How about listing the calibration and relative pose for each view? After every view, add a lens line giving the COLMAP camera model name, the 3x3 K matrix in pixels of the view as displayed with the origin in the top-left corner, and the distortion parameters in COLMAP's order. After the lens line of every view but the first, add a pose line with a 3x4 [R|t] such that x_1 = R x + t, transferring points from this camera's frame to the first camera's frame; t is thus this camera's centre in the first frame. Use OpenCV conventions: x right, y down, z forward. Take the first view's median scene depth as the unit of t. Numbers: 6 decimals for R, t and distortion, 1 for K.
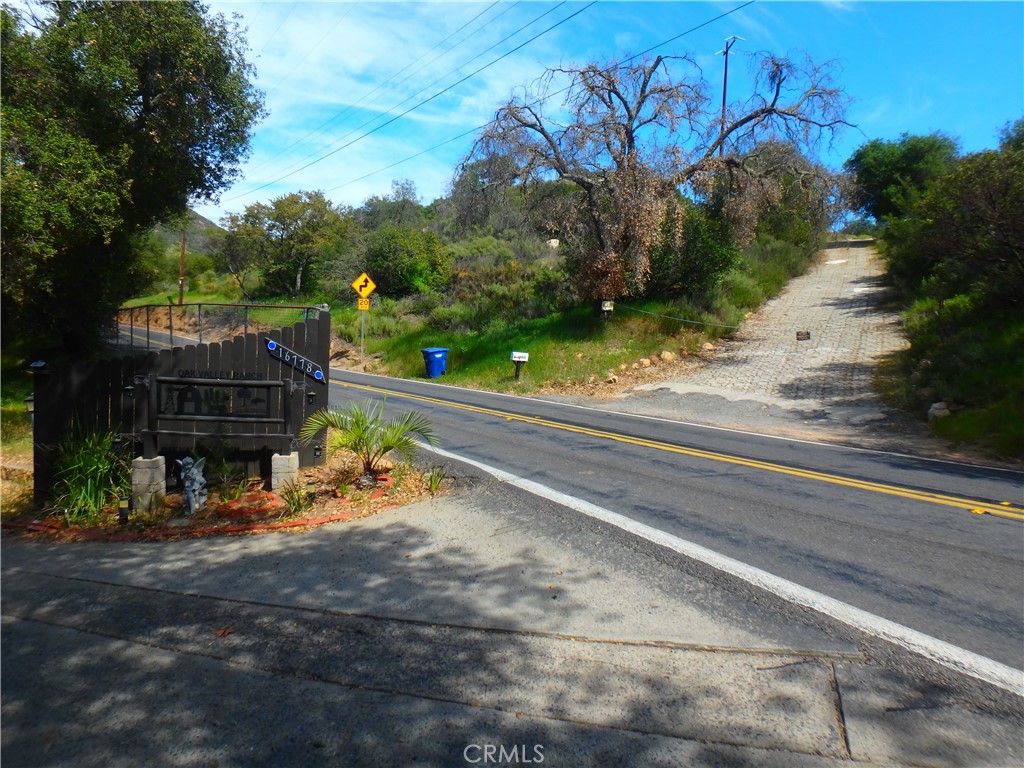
lens RADIAL K [[616.1, 0, 518.4], [0, 616.1, 374.1], [0, 0, 1]] dist [-0.076195, 0.029871]
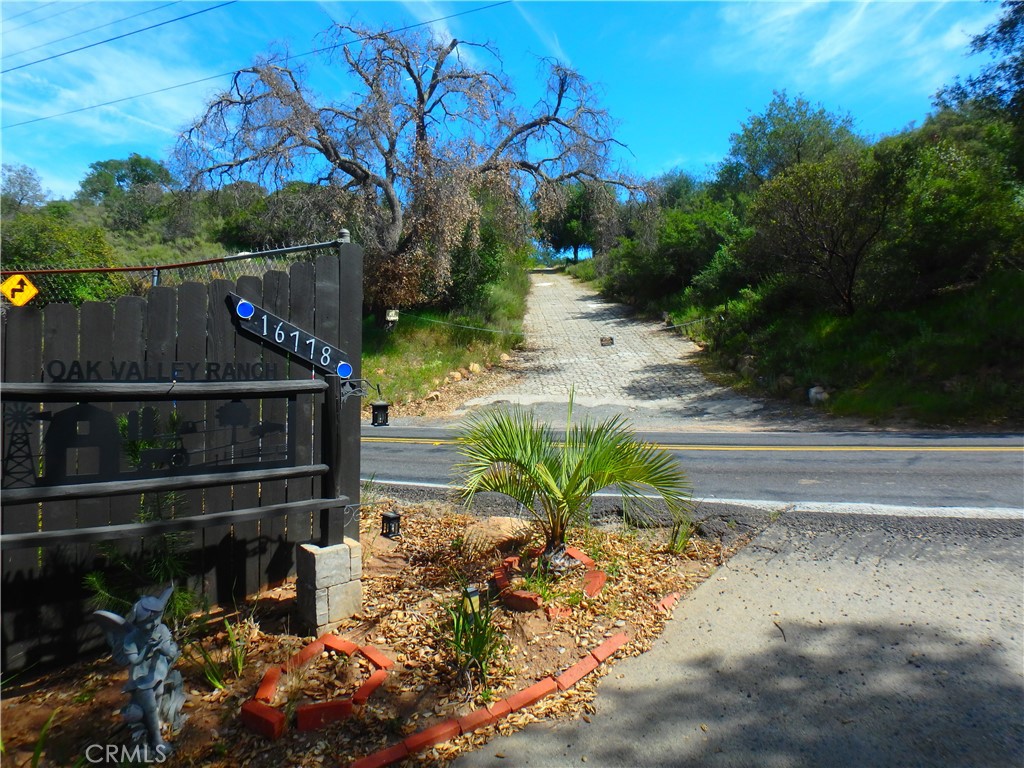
lens RADIAL K [[616.1, 0, 518.4], [0, 616.1, 374.1], [0, 0, 1]] dist [-0.076195, 0.029871]
pose [[0.844245, -0.041870, 0.534320, -0.192306], [0.068944, 0.997145, -0.030796, 0.011755], [-0.531505, 0.062837, 0.844721, 0.206068]]
